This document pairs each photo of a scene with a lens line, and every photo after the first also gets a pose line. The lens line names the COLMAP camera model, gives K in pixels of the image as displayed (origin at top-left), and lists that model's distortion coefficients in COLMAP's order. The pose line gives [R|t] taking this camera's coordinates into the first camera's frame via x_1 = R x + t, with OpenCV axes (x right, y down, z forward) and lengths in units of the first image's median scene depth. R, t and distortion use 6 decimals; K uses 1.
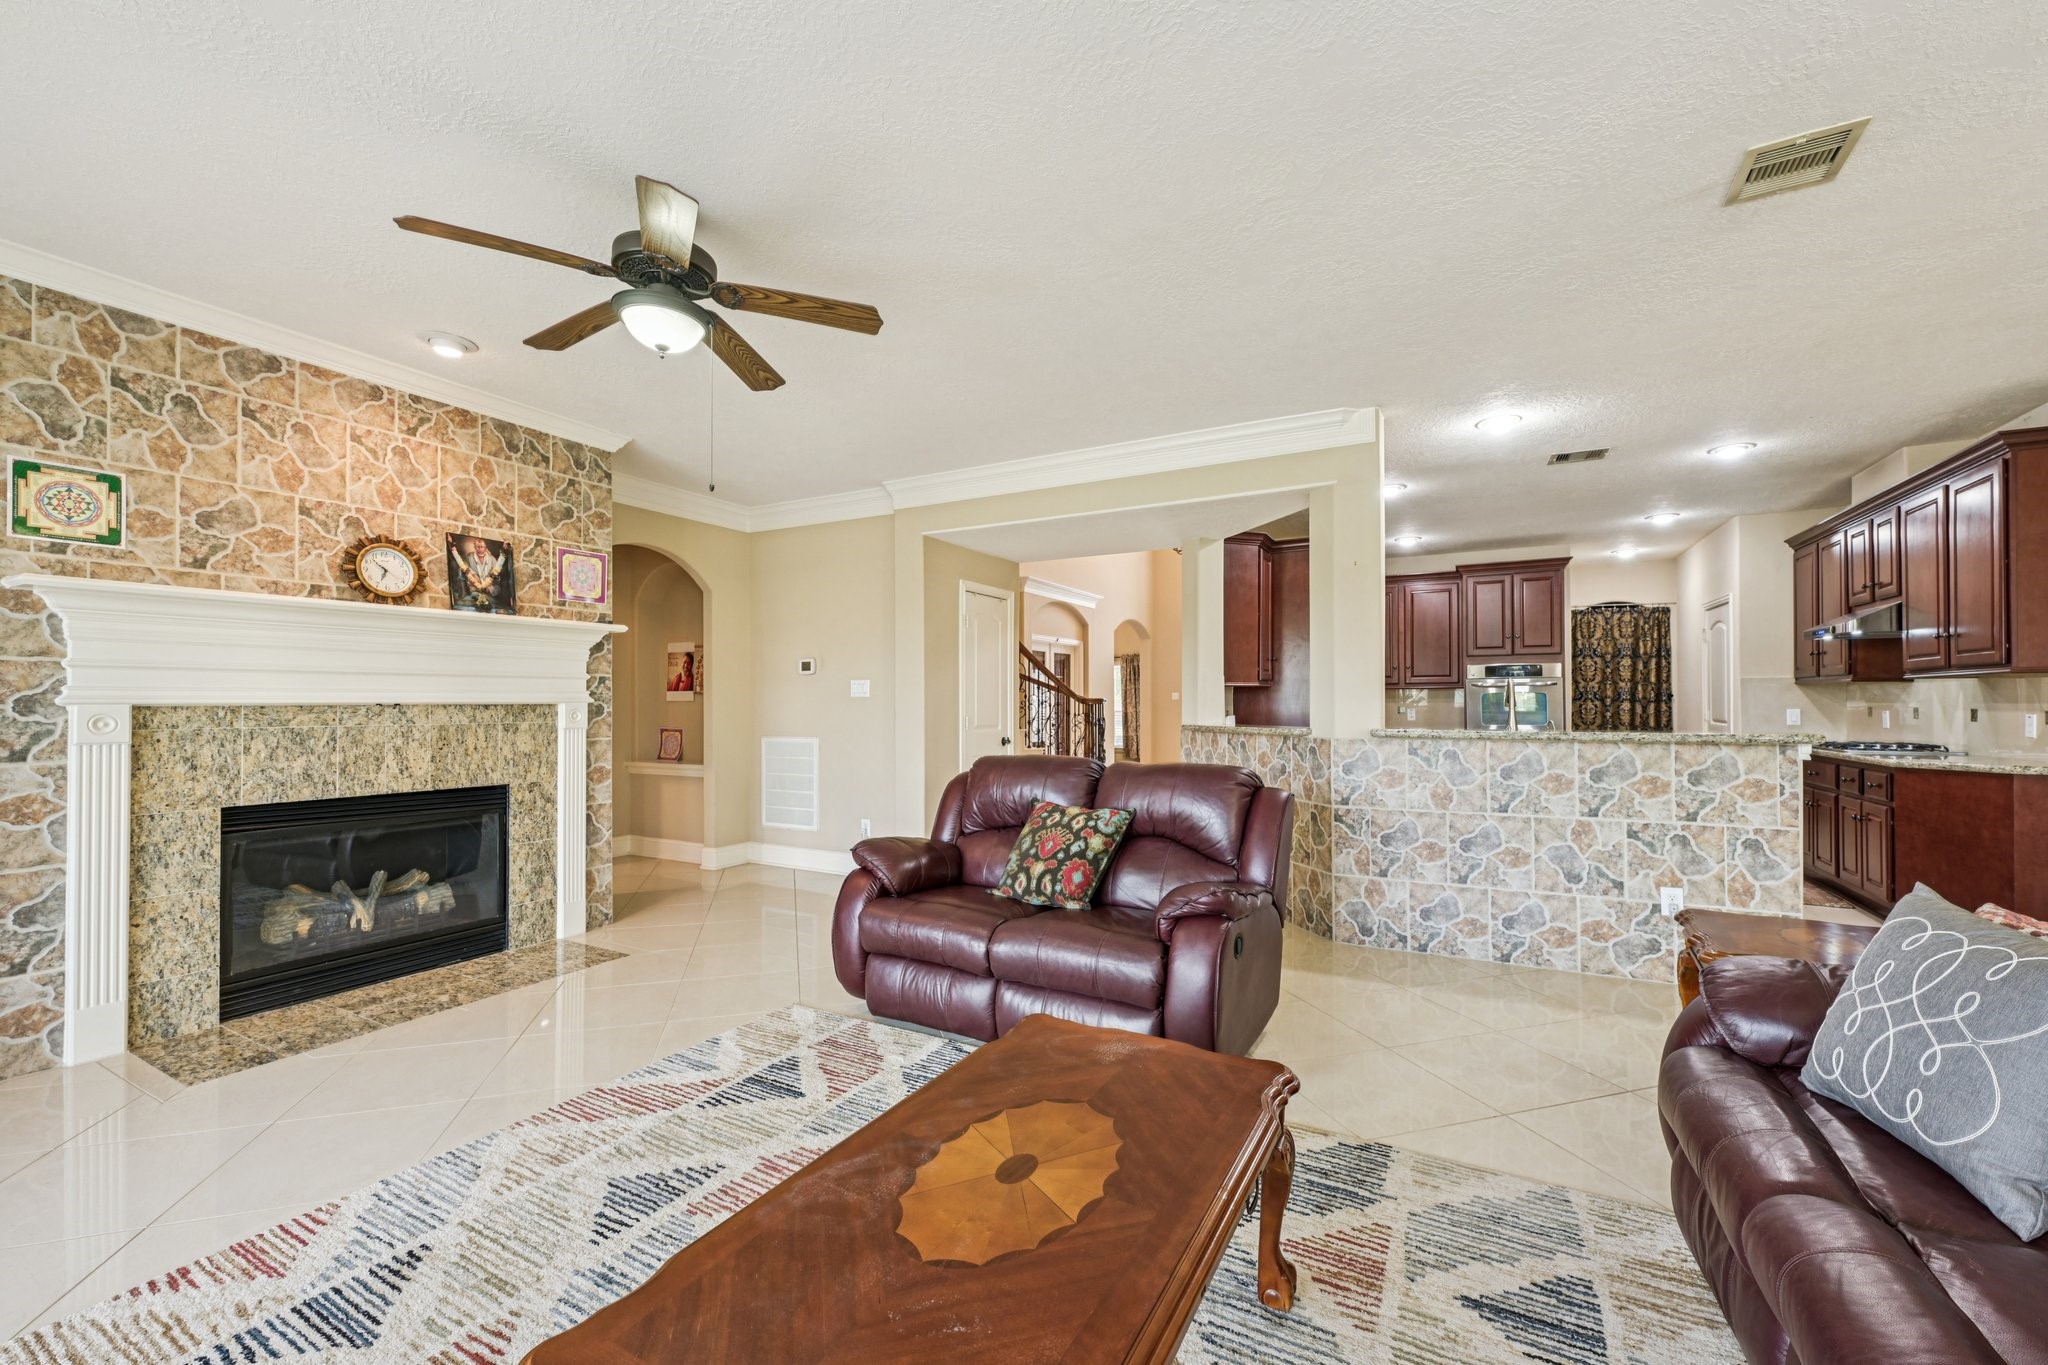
lens RADIAL K [[820.2, 0, 1030.2], [0, 820.2, 690.8], [0, 0, 1]] dist [0.000231, 0.000028]
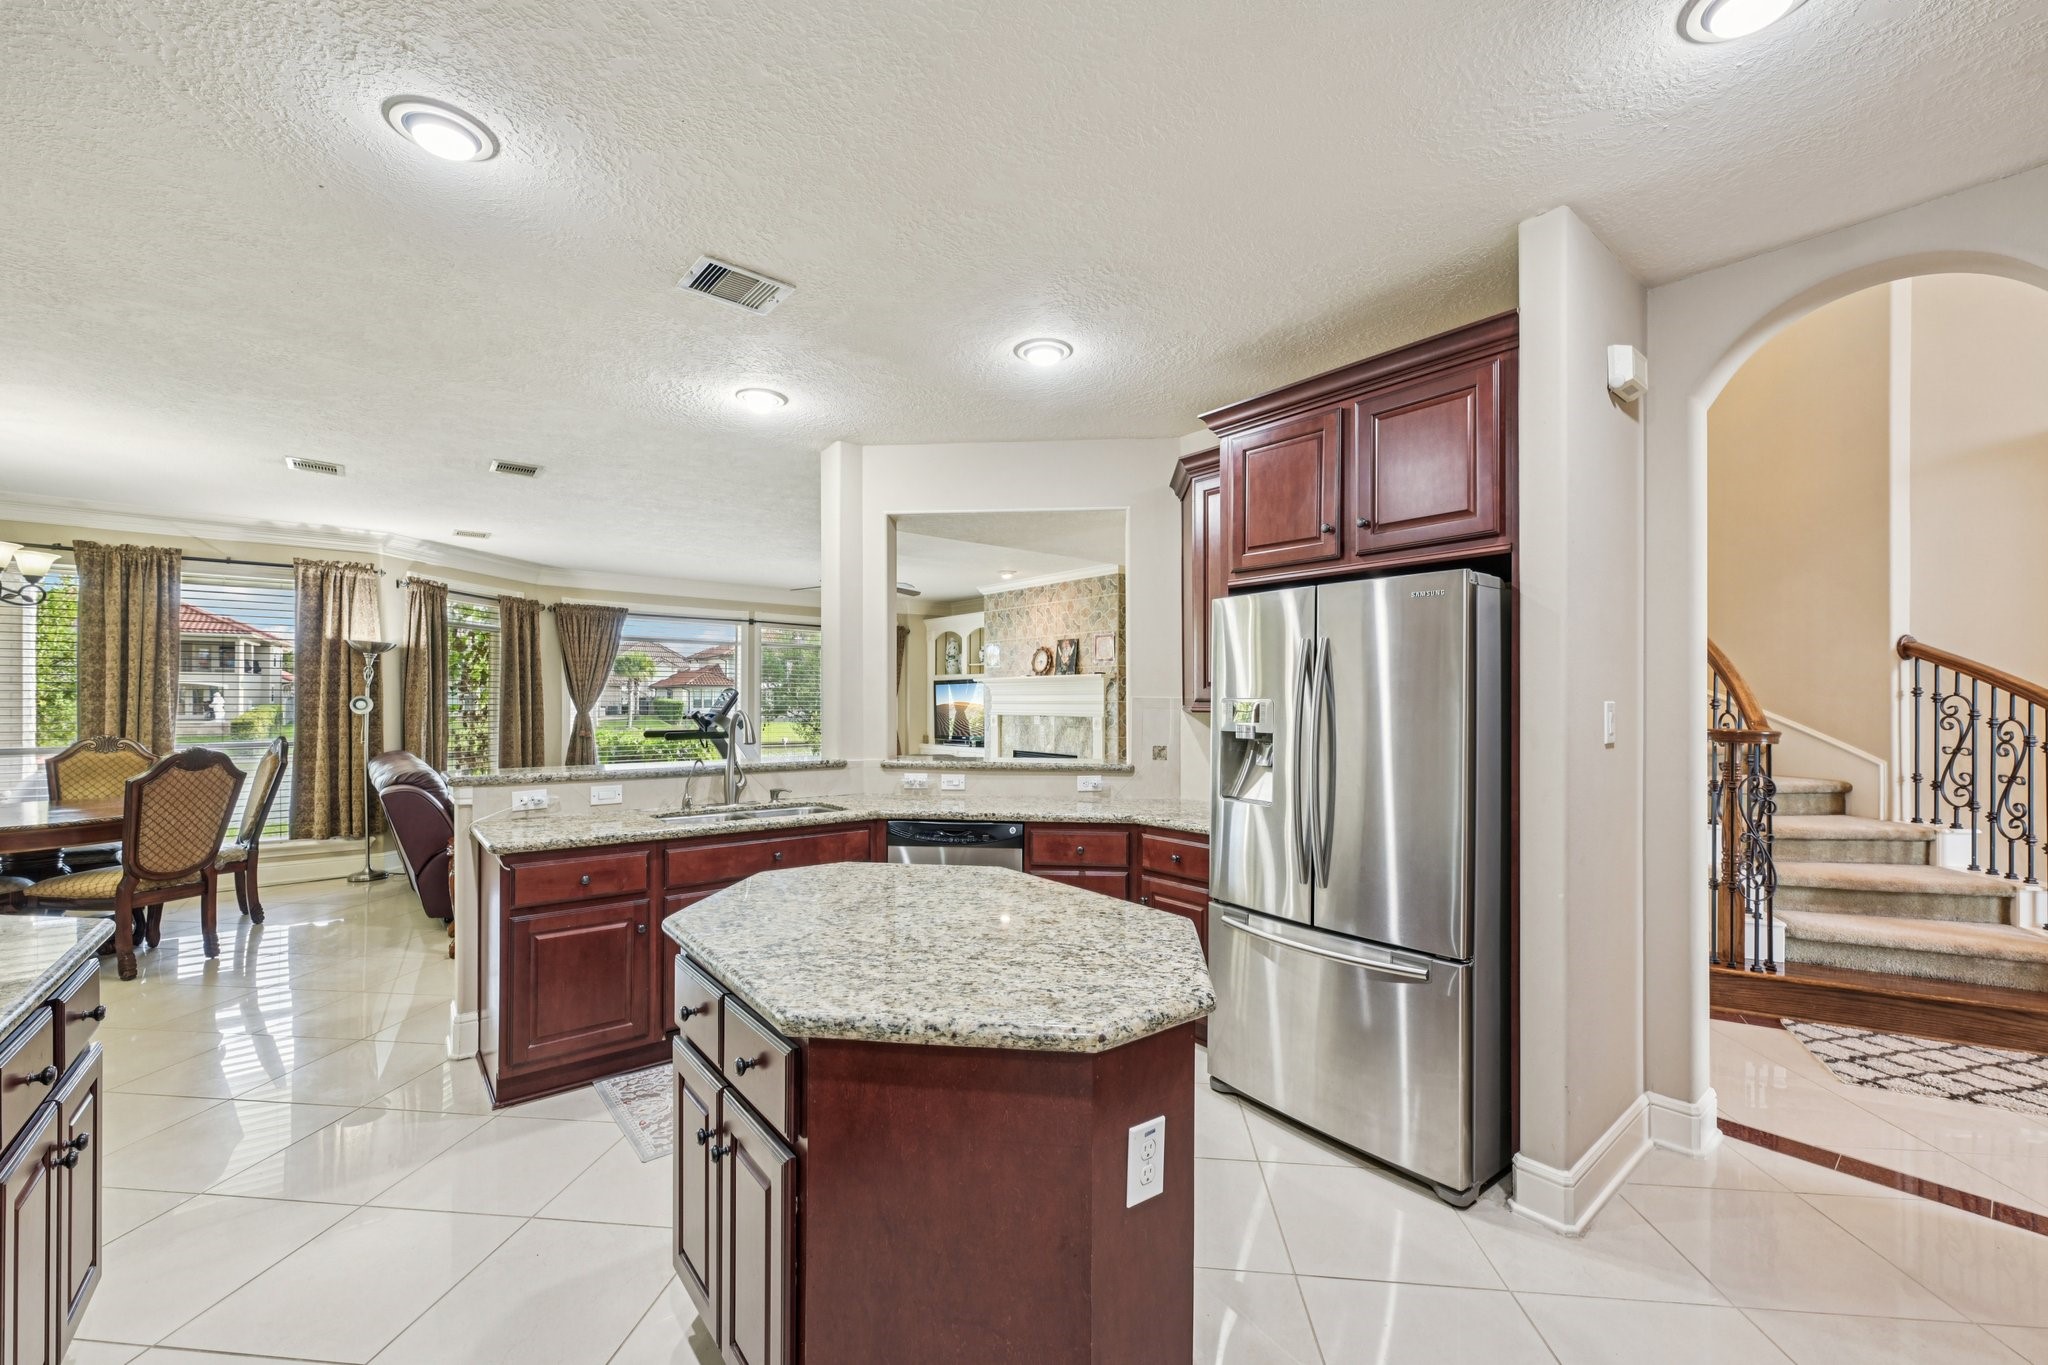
lens RADIAL K [[825.6, 0, 1029.6], [0, 825.6, 699.3], [0, 0, 1]] dist [-0.000128, -0.000094]
pose [[-0.377772, -0.000330, -0.925899, 1.378922], [0.011183, 0.999925, -0.004919, -0.019781], [0.925831, -0.012213, -0.377740, 1.733424]]
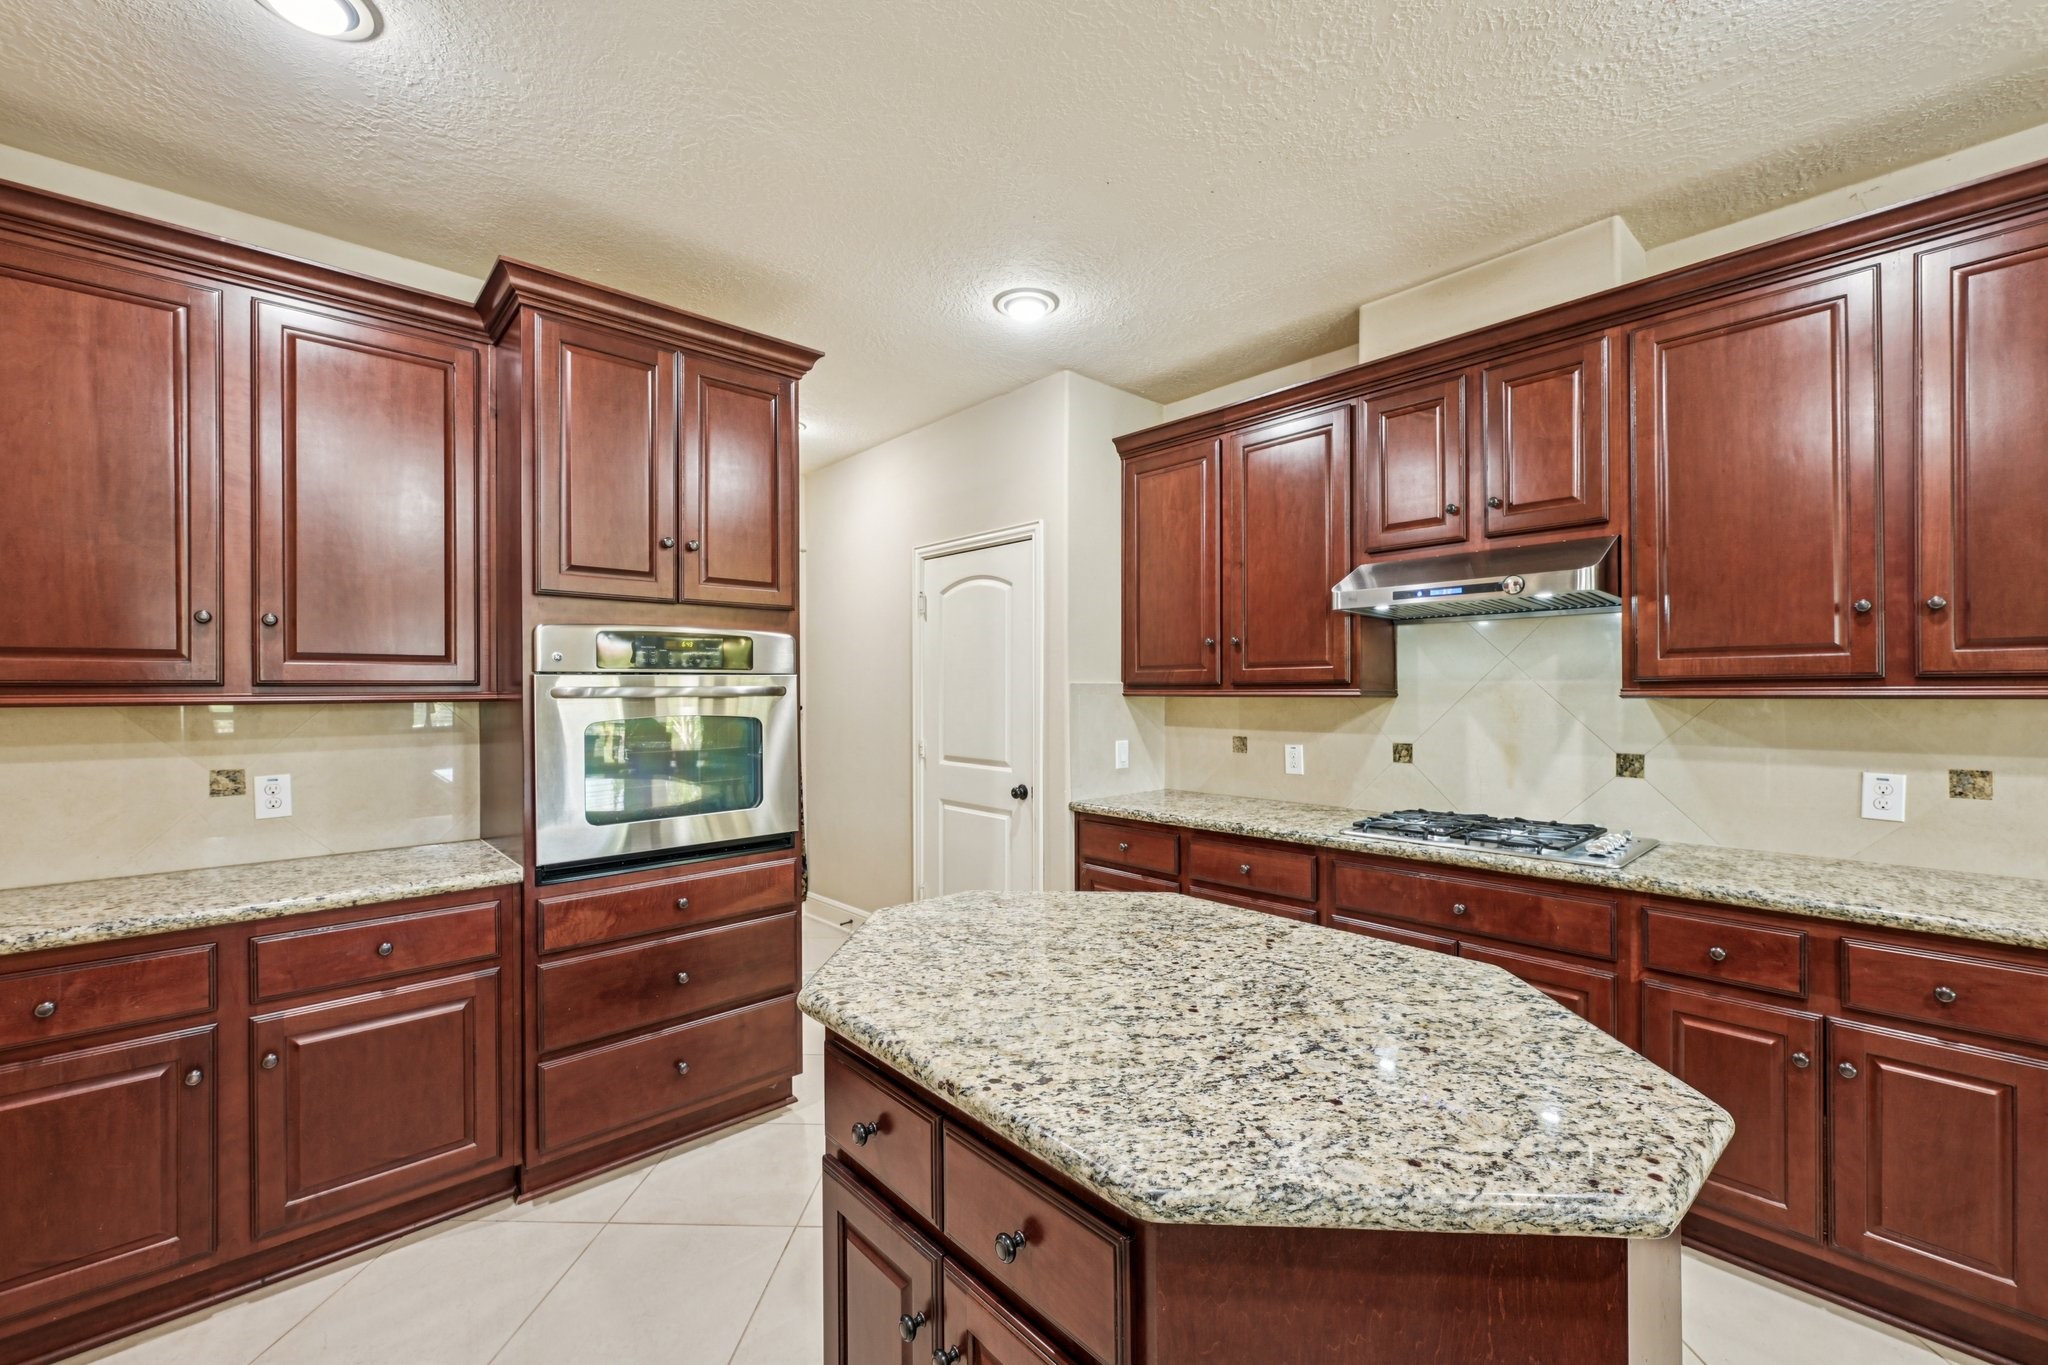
lens RADIAL K [[824.5, 0, 1029.9], [0, 824.5, 689.4], [0, 0, 1]] dist [-0.000096, -0.000183]
pose [[0.321094, 0.004054, 0.947039, 0.612530], [-0.010437, 0.999945, -0.000742, -0.018646], [-0.946990, -0.009646, 0.321118, 1.441582]]
